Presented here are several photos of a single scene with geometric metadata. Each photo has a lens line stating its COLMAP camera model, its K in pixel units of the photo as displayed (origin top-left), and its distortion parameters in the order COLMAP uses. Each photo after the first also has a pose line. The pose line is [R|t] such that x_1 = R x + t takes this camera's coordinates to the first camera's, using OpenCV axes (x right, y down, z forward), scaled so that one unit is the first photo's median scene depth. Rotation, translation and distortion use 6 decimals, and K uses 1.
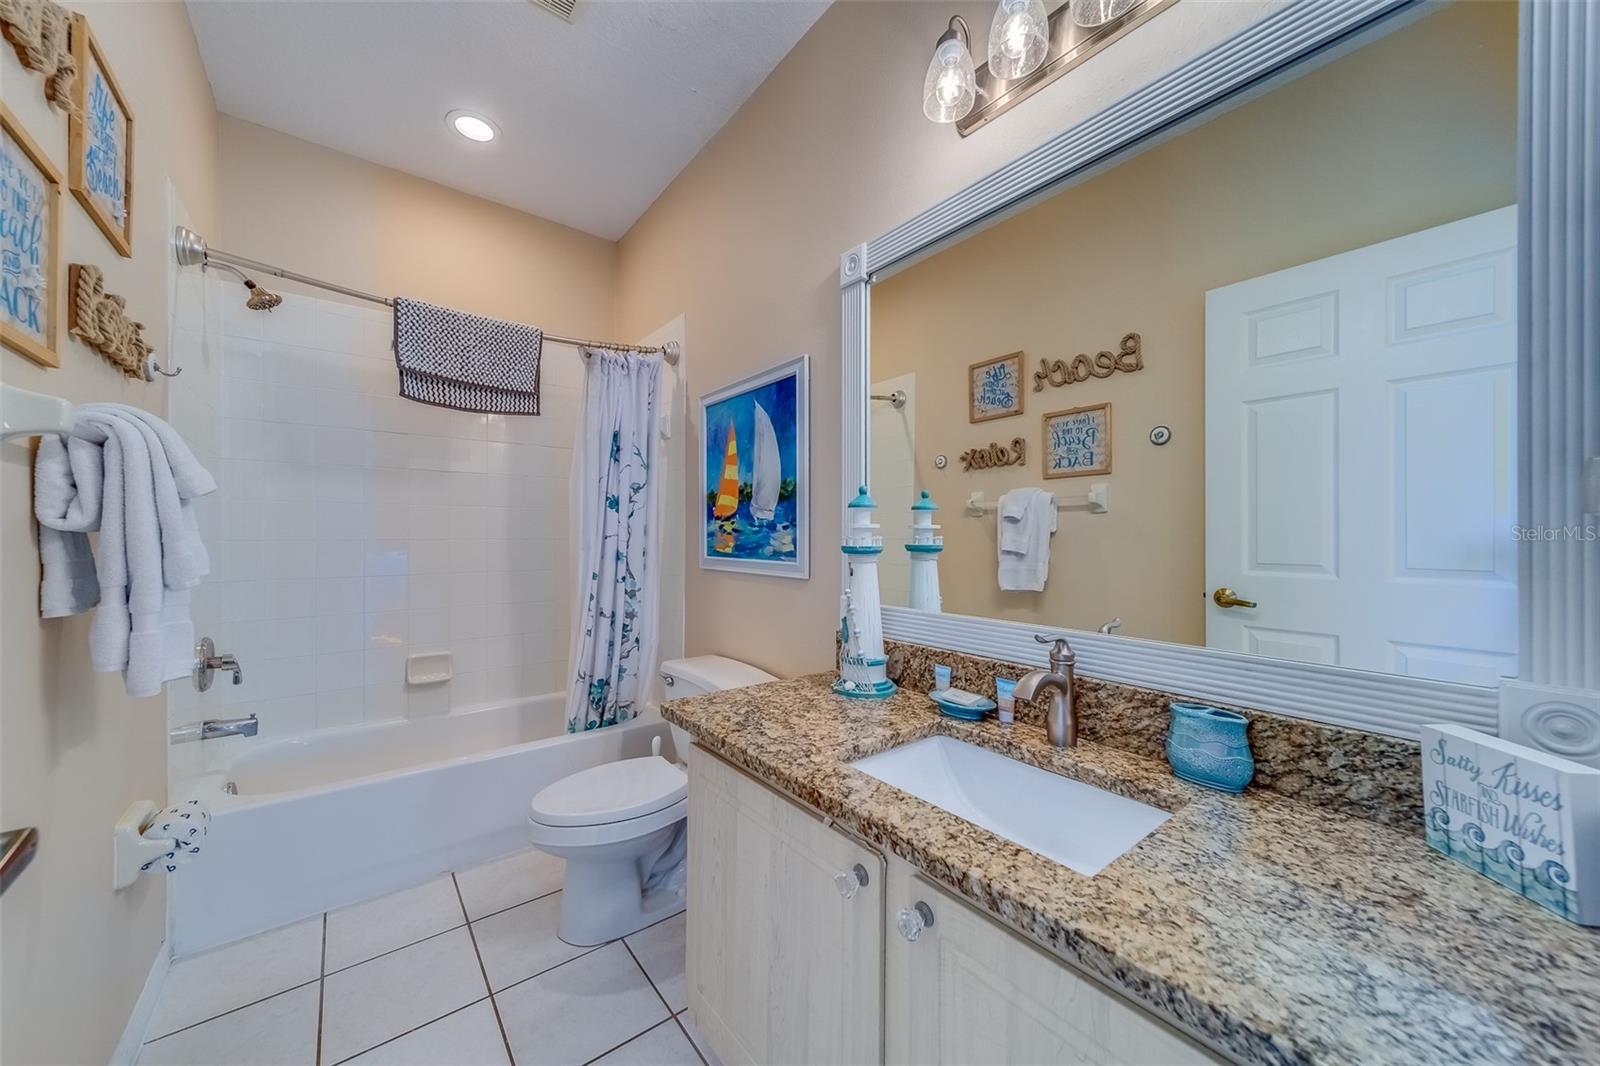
lens RADIAL K [[588.4, 0, 797.0], [0, 588.4, 535.3], [0, 0, 1]] dist [0.007051, -0.000399]
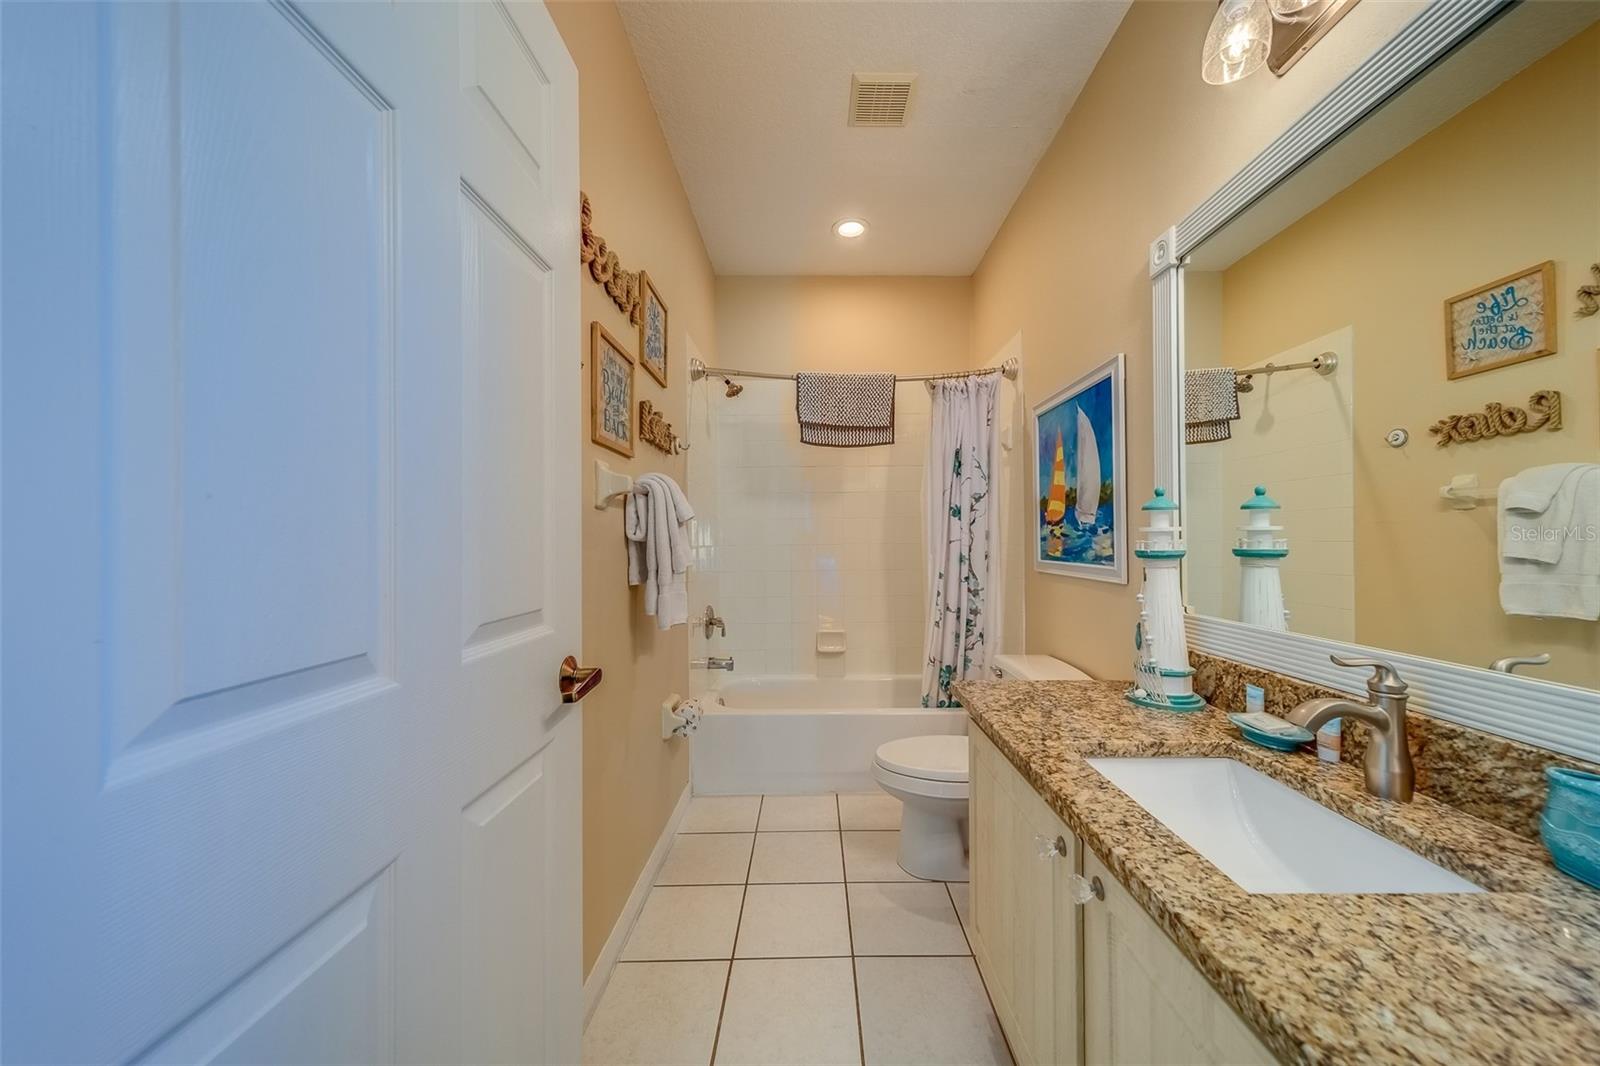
lens RADIAL K [[563.9, 0, 798.3], [0, 563.9, 537.2], [0, 0, 1]] dist [0.004980, -0.000068]
pose [[0.784403, -0.011331, -0.620149, 0.200308], [0.008766, 0.999936, -0.007182, -0.001302], [0.620190, 0.000198, 0.784452, -0.074200]]
